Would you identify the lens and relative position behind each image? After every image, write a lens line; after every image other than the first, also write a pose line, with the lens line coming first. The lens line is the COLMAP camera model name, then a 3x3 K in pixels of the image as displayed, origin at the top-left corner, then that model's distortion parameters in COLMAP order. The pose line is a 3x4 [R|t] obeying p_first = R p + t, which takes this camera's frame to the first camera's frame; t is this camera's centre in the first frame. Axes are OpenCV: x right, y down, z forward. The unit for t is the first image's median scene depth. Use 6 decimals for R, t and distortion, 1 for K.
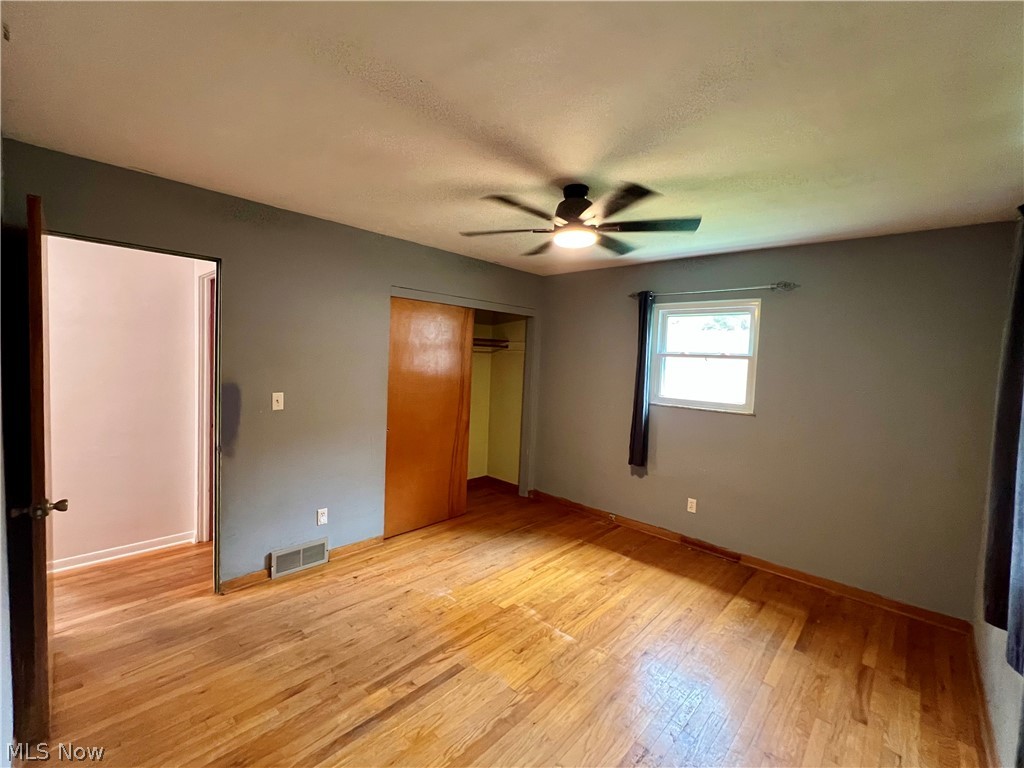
lens RADIAL K [[442.1, 0, 503.7], [0, 442.1, 386.4], [0, 0, 1]] dist [-0.001698, 0.000957]
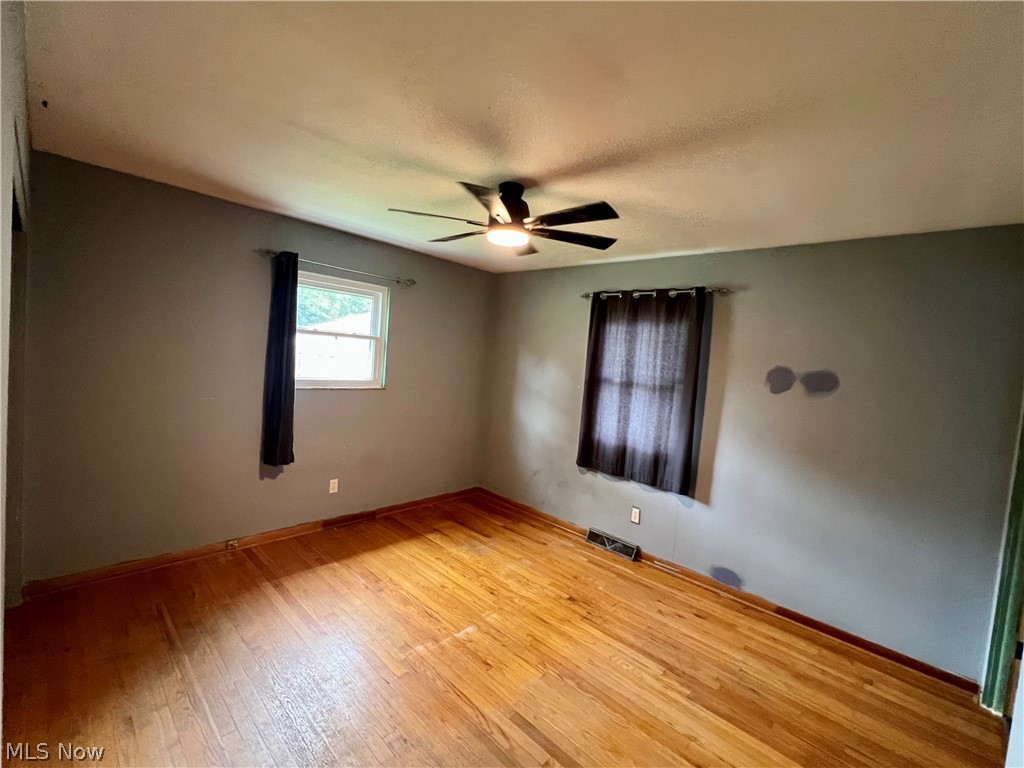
lens RADIAL K [[442.1, 0, 514.5], [0, 442.1, 385.4], [0, 0, 1]] dist [-0.001698, 0.000957]
pose [[-0.001732, -0.105492, 0.994419, -0.686512], [-0.015153, 0.994309, 0.105454, -0.083896], [-0.999884, -0.014885, -0.003320, 0.773550]]
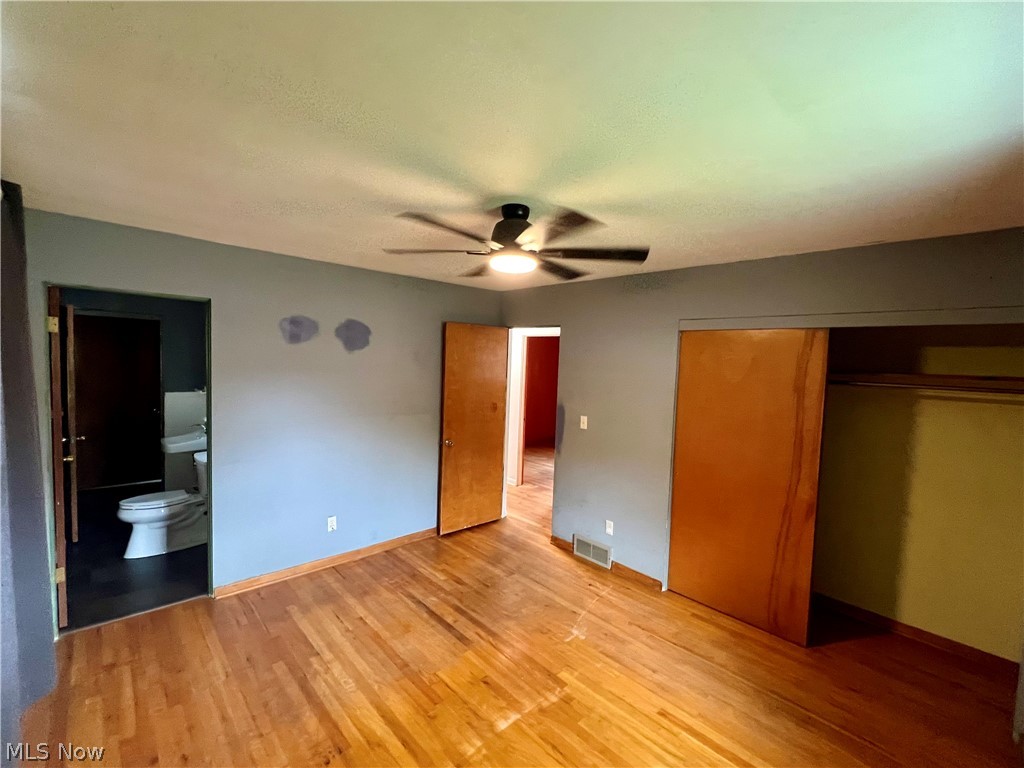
lens RADIAL K [[442.1, 0, 516.2], [0, 442.1, 385.6], [0, 0, 1]] dist [-0.001698, 0.000957]
pose [[-0.048417, 0.016994, -0.998683, 0.837422], [-0.107810, 0.993925, 0.022140, -0.085381], [0.992992, 0.108740, -0.046290, 0.845841]]
